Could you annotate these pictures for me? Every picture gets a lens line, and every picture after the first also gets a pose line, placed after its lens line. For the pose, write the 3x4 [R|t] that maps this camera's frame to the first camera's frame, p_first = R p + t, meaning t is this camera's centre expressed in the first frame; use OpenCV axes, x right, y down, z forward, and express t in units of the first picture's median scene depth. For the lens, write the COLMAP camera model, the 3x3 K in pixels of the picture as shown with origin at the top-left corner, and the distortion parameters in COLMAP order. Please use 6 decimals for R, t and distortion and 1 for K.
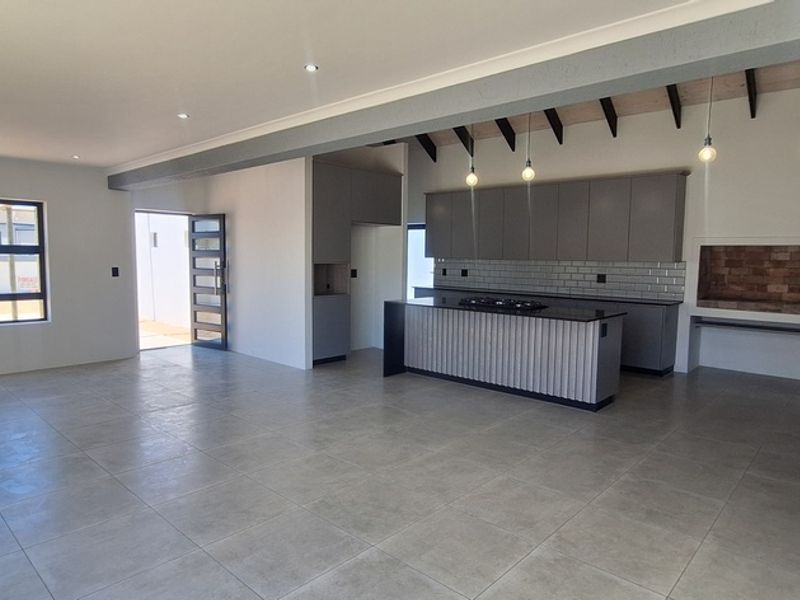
lens RADIAL K [[521.9, 0, 402.0], [0, 521.9, 301.8], [0, 0, 1]] dist [-0.023294, 0.018521]
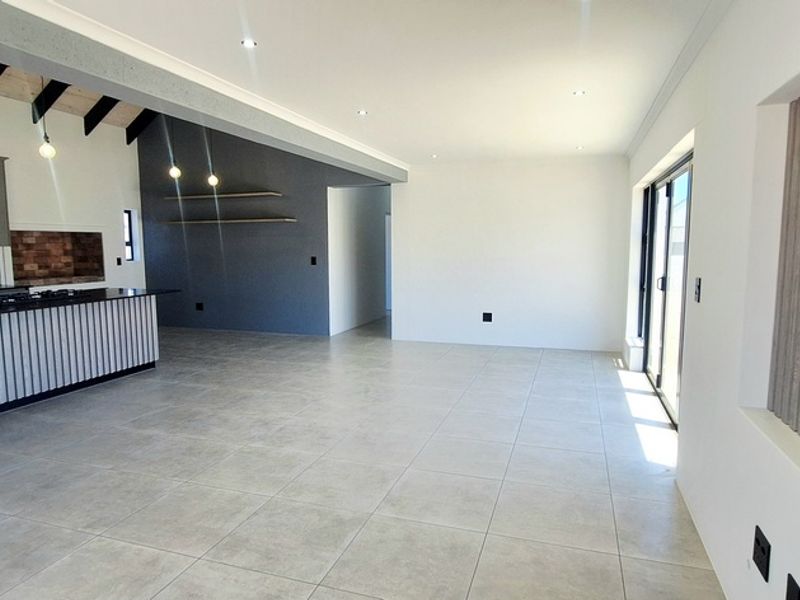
lens RADIAL K [[521.9, 0, 404.5], [0, 521.9, 300.8], [0, 0, 1]] dist [-0.023294, 0.018521]
pose [[-0.408370, -0.109275, 0.906252, -0.744380], [0.080563, 0.984620, 0.155027, -0.066375], [-0.909254, 0.136319, -0.393286, 0.711782]]
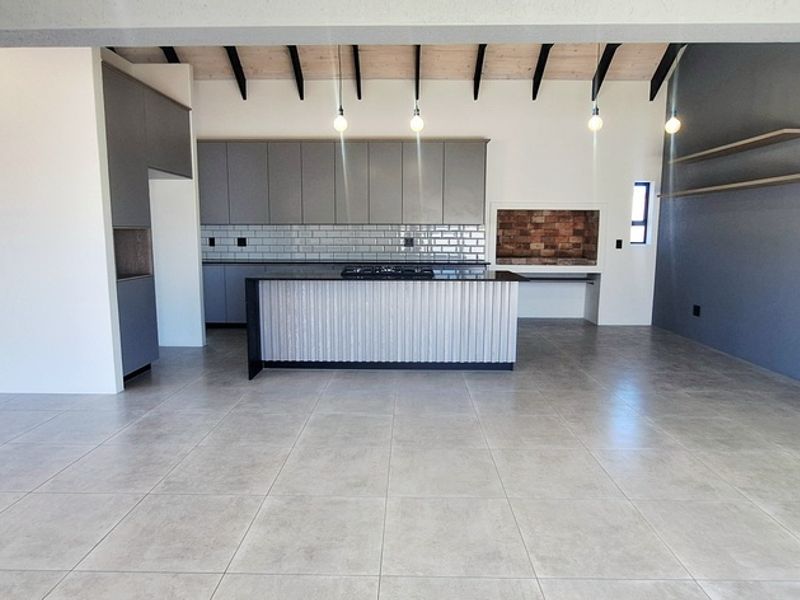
lens RADIAL K [[521.9, 0, 400.3], [0, 521.9, 305.0], [0, 0, 1]] dist [-0.023294, 0.018521]
pose [[0.749462, -0.103100, 0.653970, -0.341648], [0.065448, 0.994499, 0.081781, -0.009270], [-0.658804, -0.018491, 0.752087, 0.293209]]
